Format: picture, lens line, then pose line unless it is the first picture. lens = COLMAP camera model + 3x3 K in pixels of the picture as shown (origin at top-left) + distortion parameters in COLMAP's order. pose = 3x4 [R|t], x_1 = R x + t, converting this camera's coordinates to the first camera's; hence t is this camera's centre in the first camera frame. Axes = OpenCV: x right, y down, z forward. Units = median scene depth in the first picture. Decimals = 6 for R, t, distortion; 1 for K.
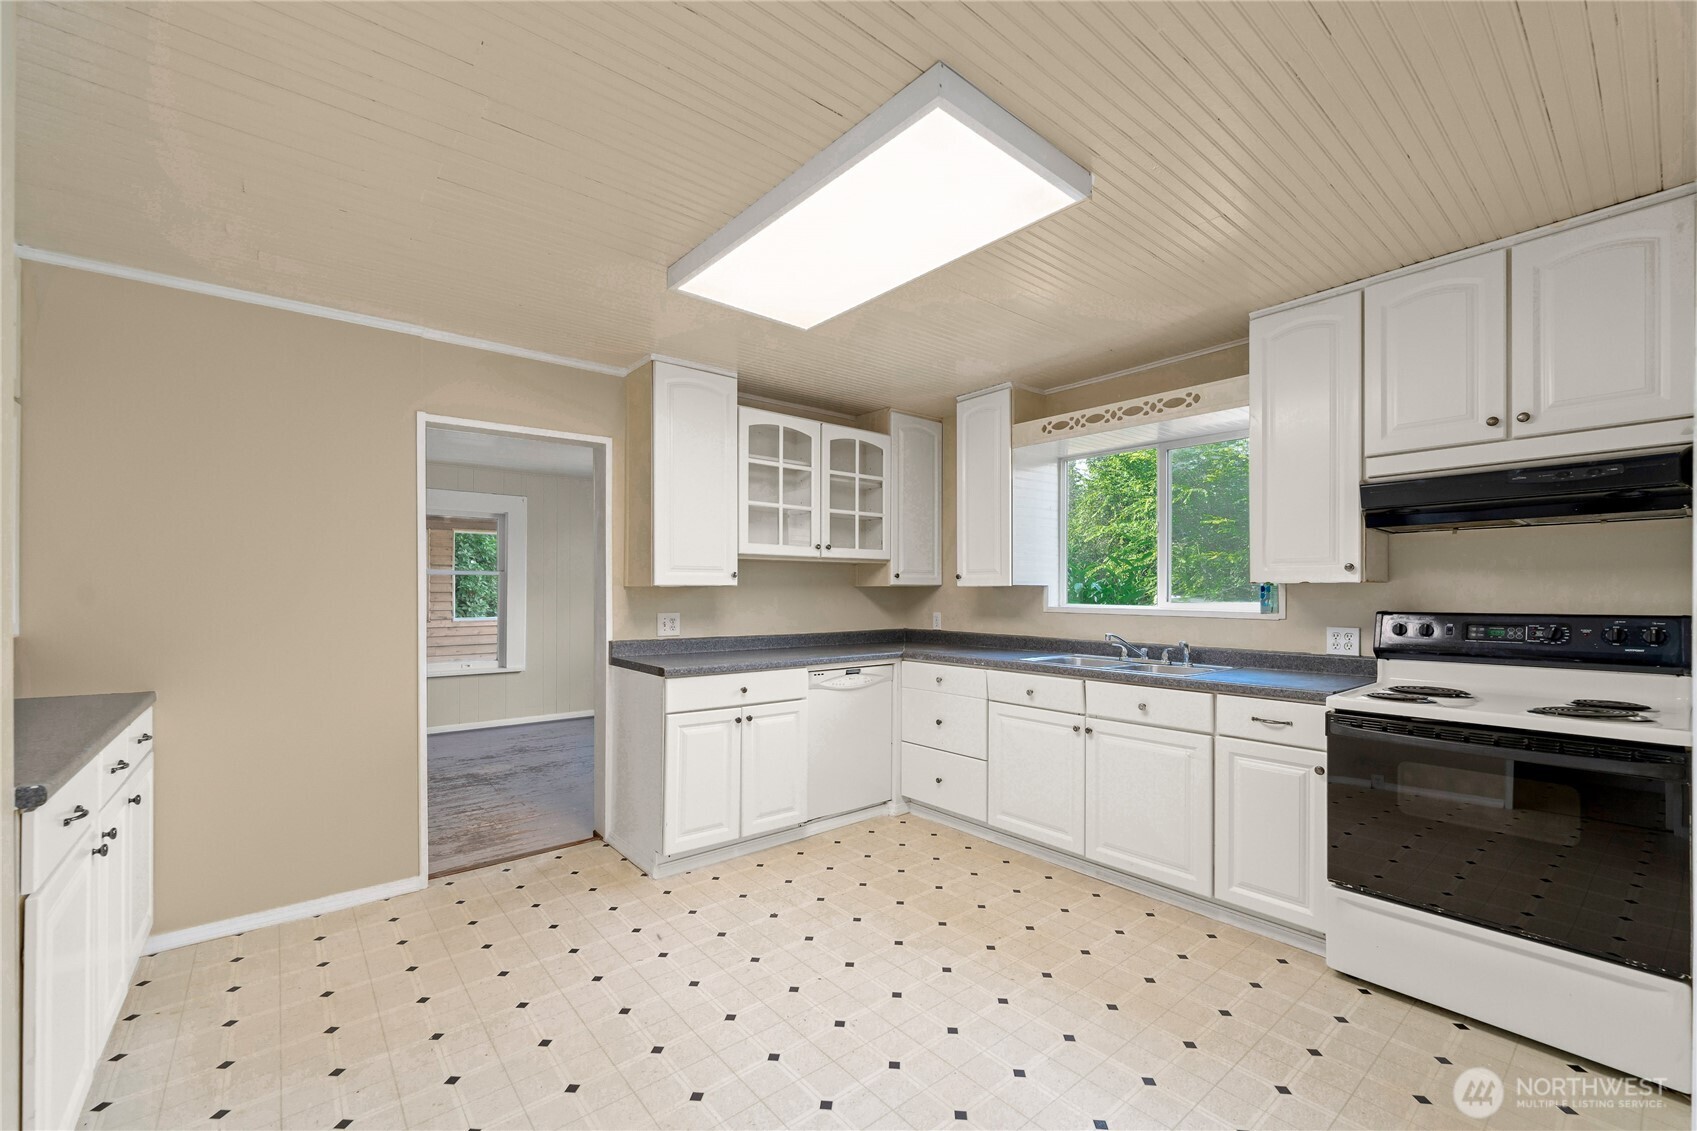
lens RADIAL K [[694.1, 0, 877.4], [0, 694.1, 595.8], [0, 0, 1]] dist [0.010446, 0.000089]
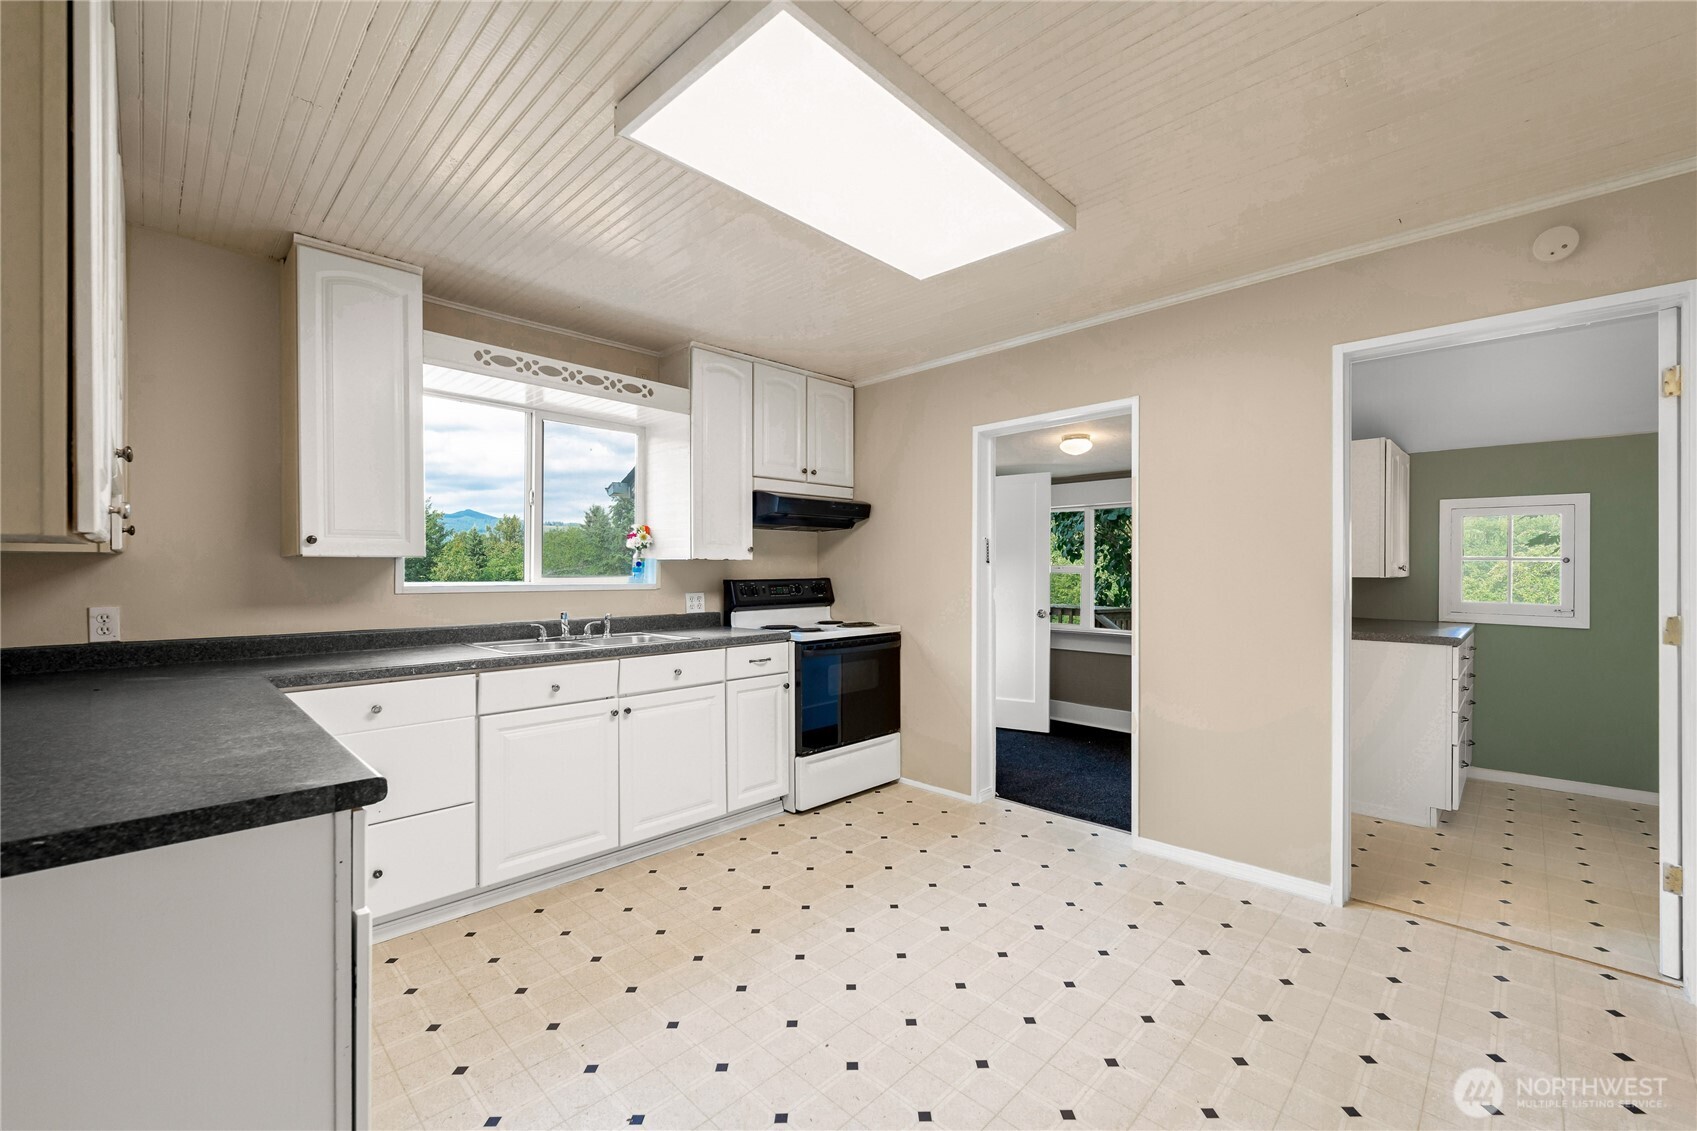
lens RADIAL K [[694.1, 0, 851.3], [0, 694.1, 567.4], [0, 0, 1]] dist [0.010446, 0.000089]
pose [[-0.073573, -0.001511, 0.997289, -0.651680], [0.002074, 0.999996, 0.001668, -0.004767], [-0.997288, 0.002191, -0.073569, 0.737833]]
